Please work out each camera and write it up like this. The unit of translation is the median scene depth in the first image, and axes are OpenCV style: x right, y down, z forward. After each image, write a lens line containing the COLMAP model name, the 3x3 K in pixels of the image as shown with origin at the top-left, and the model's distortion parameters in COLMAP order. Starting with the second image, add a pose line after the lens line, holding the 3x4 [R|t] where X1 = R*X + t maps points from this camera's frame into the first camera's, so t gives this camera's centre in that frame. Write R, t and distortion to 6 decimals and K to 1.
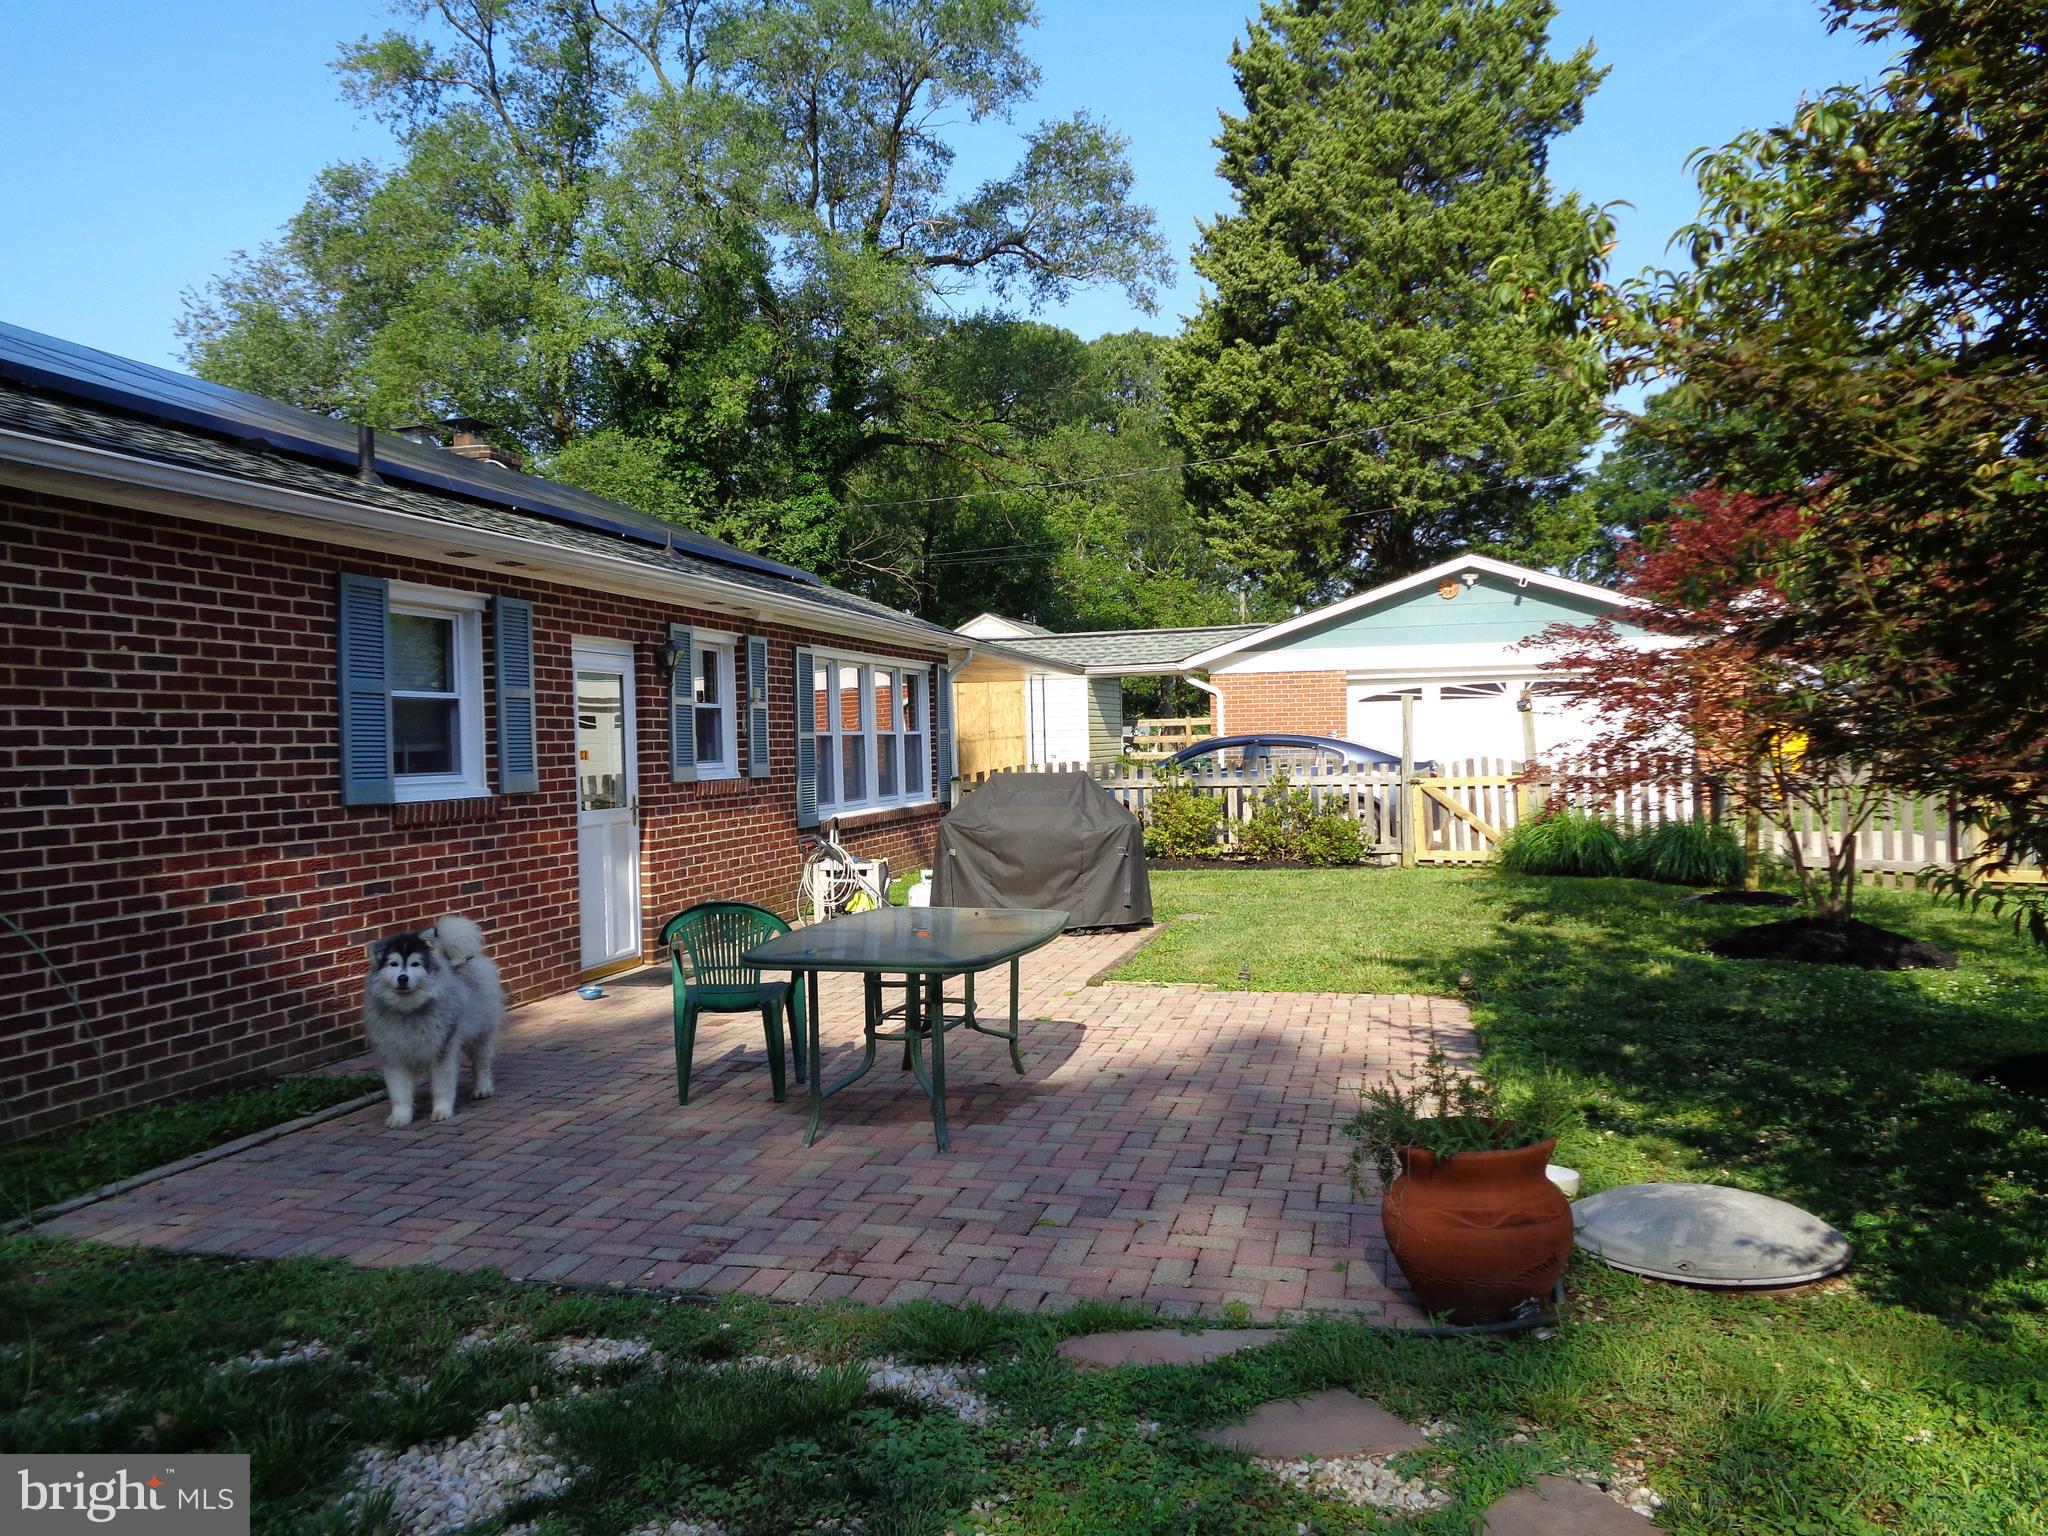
lens RADIAL K [[1515.4, 0, 1024.0], [0, 1515.4, 768.0], [0, 0, 1]] dist [-0.000346, 0.004466]
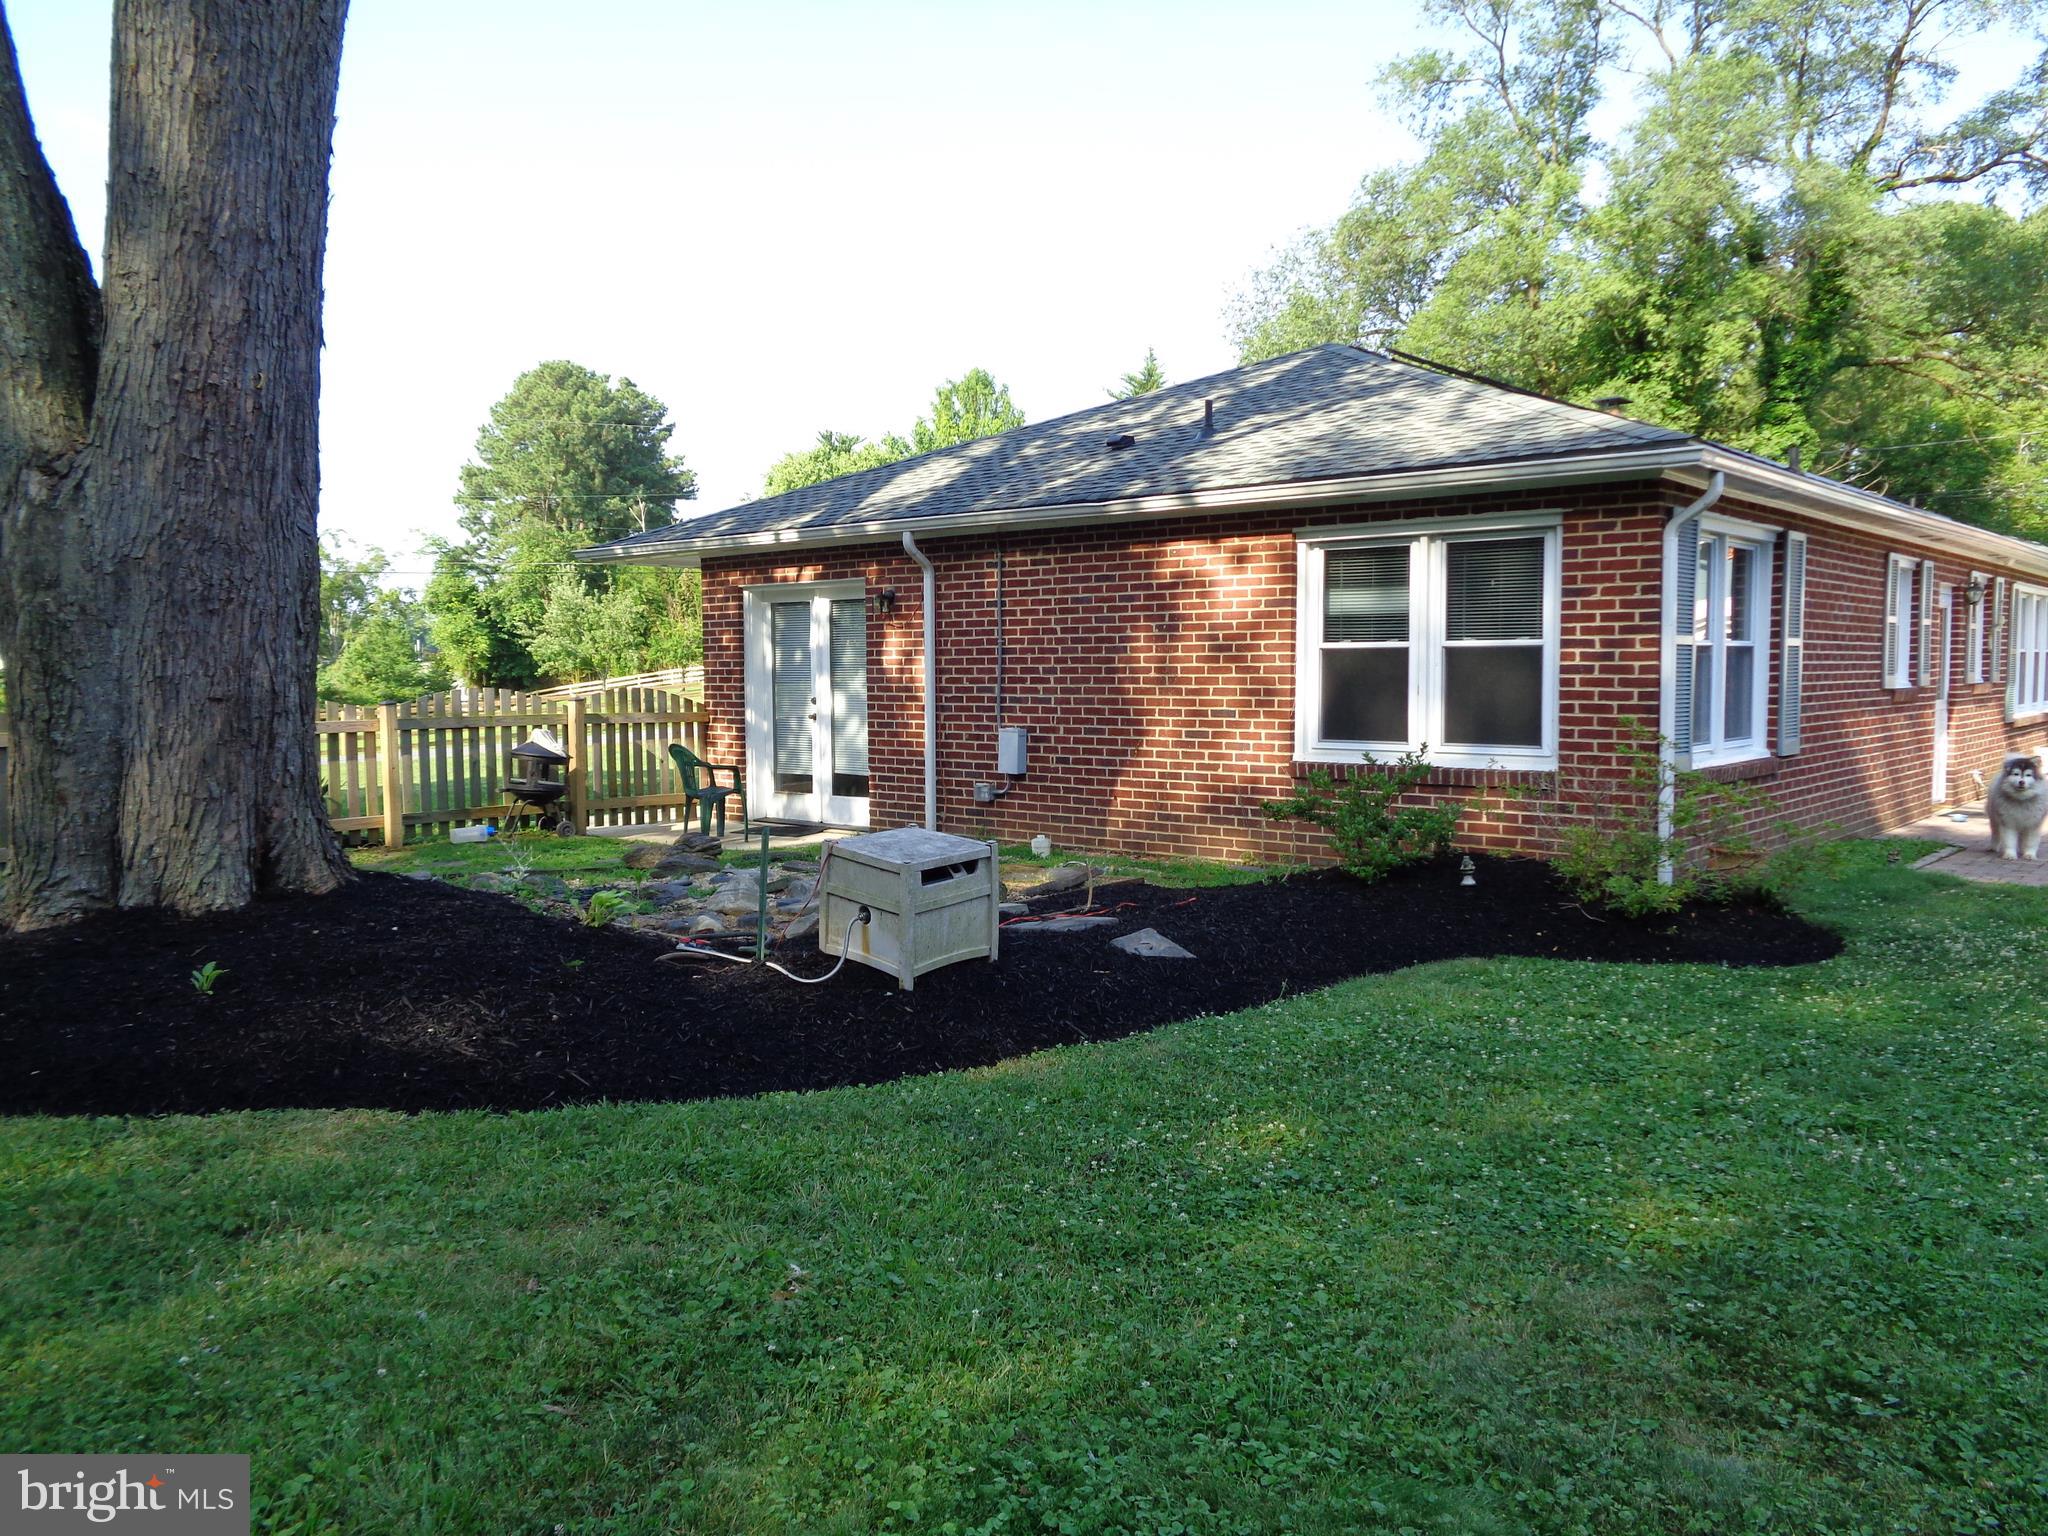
lens RADIAL K [[1515.4, 0, 1024.0], [0, 1515.4, 768.0], [0, 0, 1]] dist [-0.000346, 0.004466]
pose [[0.884622, 0.056474, -0.462876, -0.141659], [-0.028750, 0.997356, 0.066740, 0.007697], [0.465422, -0.045732, 0.883907, -0.272756]]
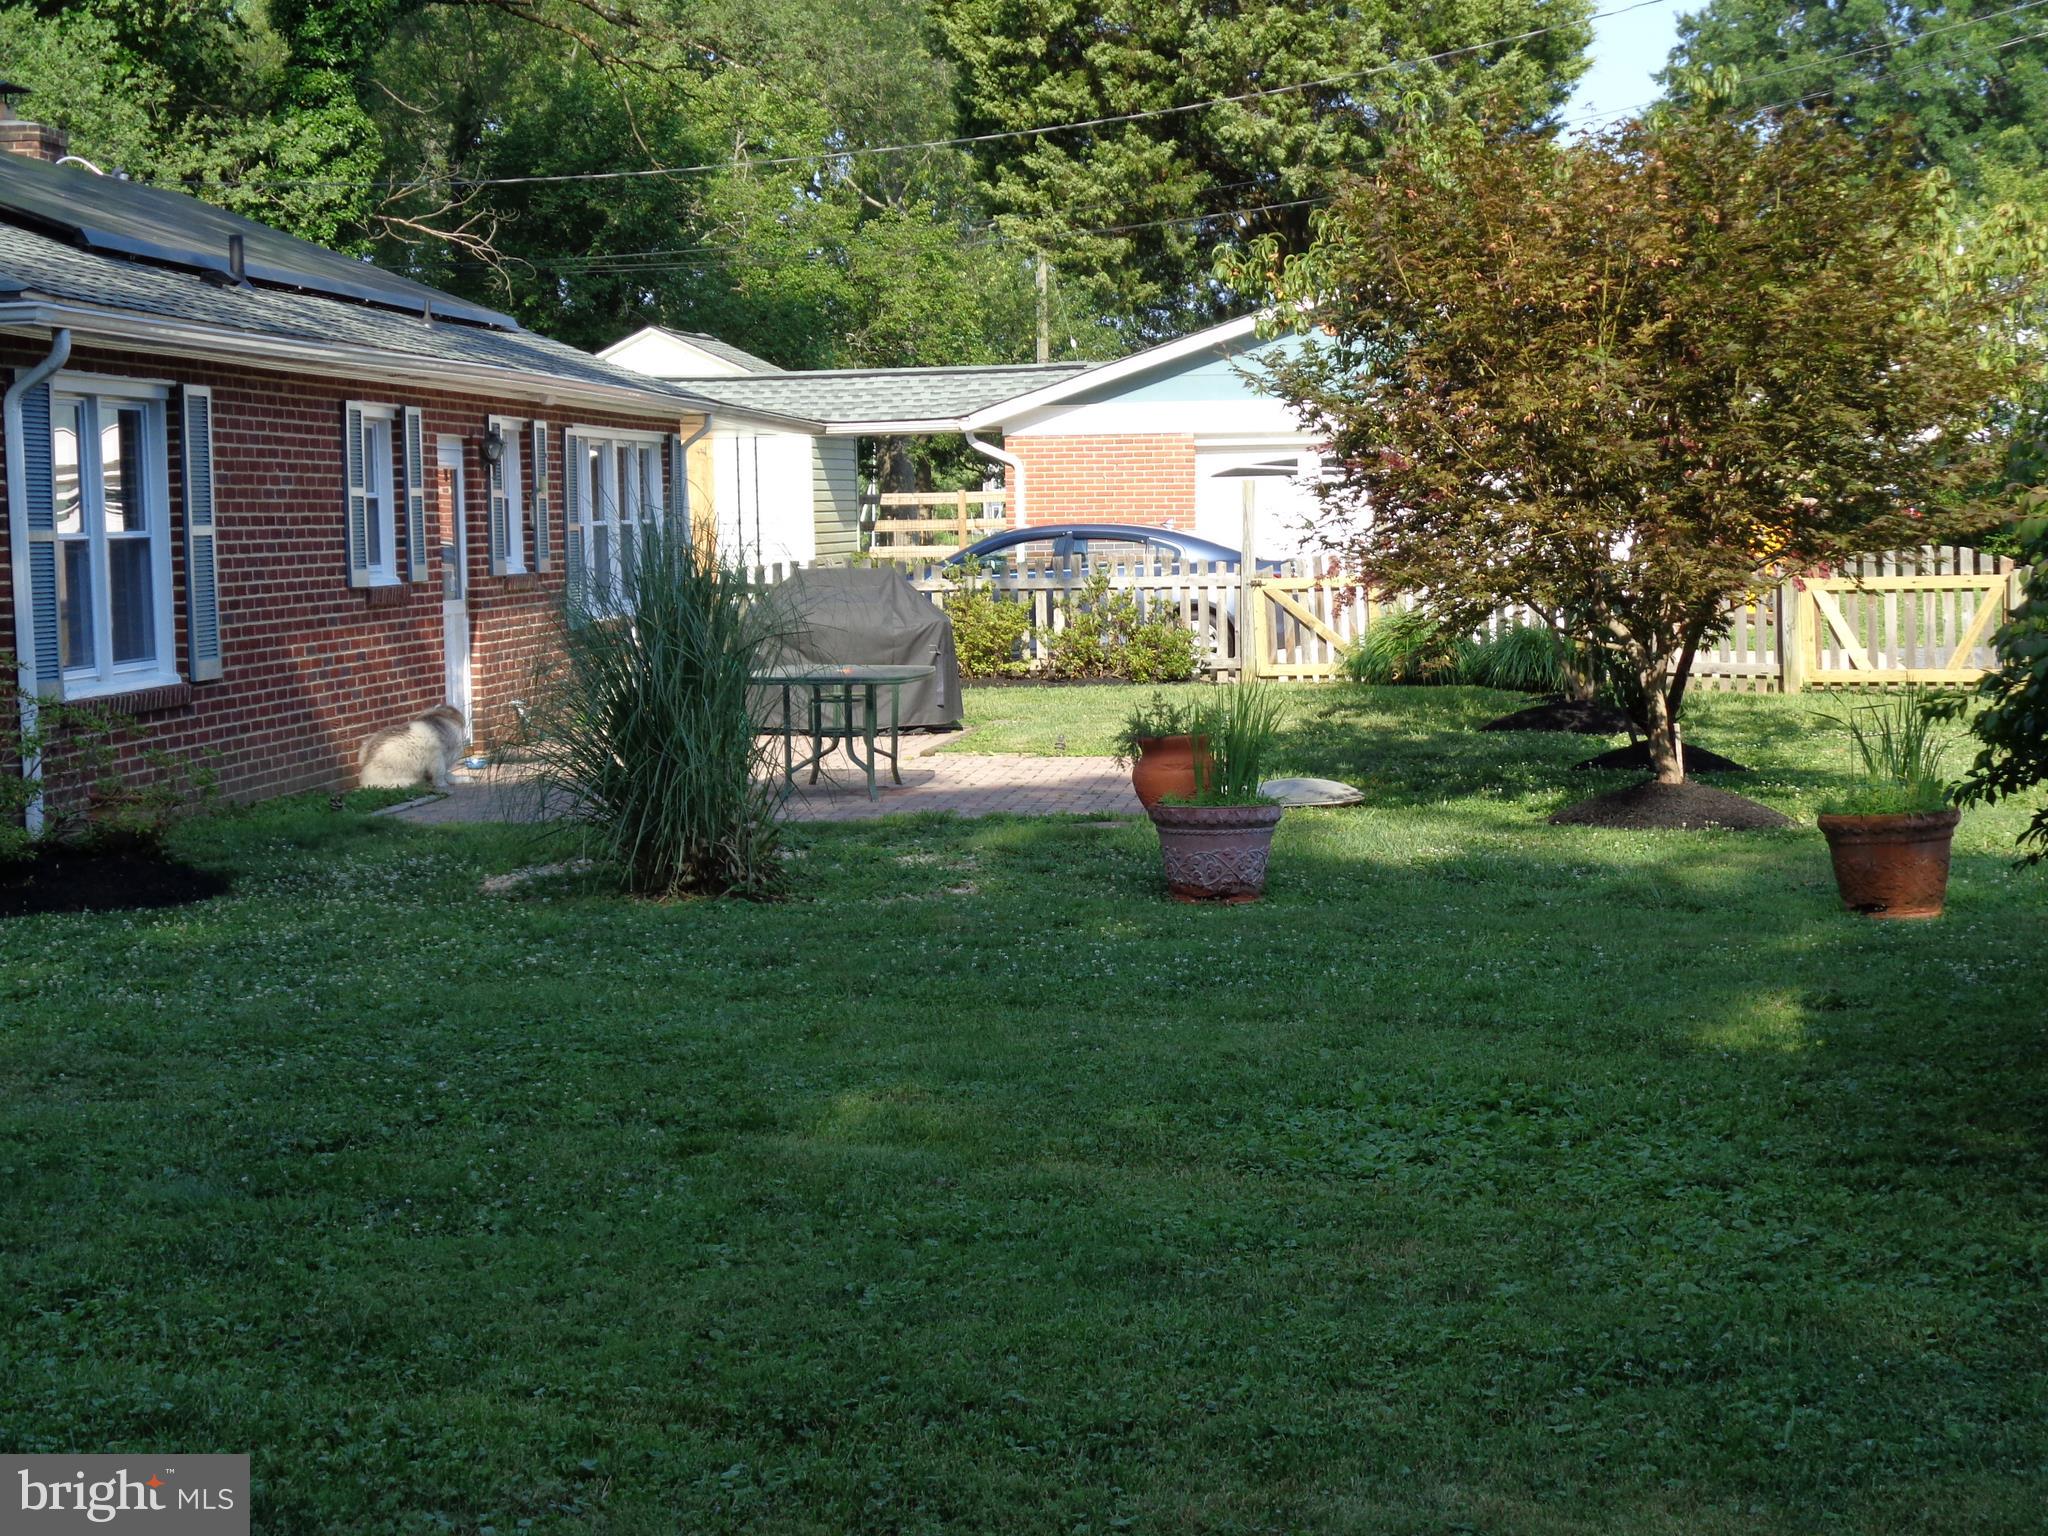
lens RADIAL K [[3536.7, 0, 1024.0], [0, 3536.7, 768.0], [0, 0, 1]] dist [0.032322, -0.075411]
pose [[0.990284, -0.005349, 0.138957, -0.084672], [-0.001934, 0.998633, 0.052226, 0.005446], [-0.139046, -0.051987, 0.988920, -0.549560]]
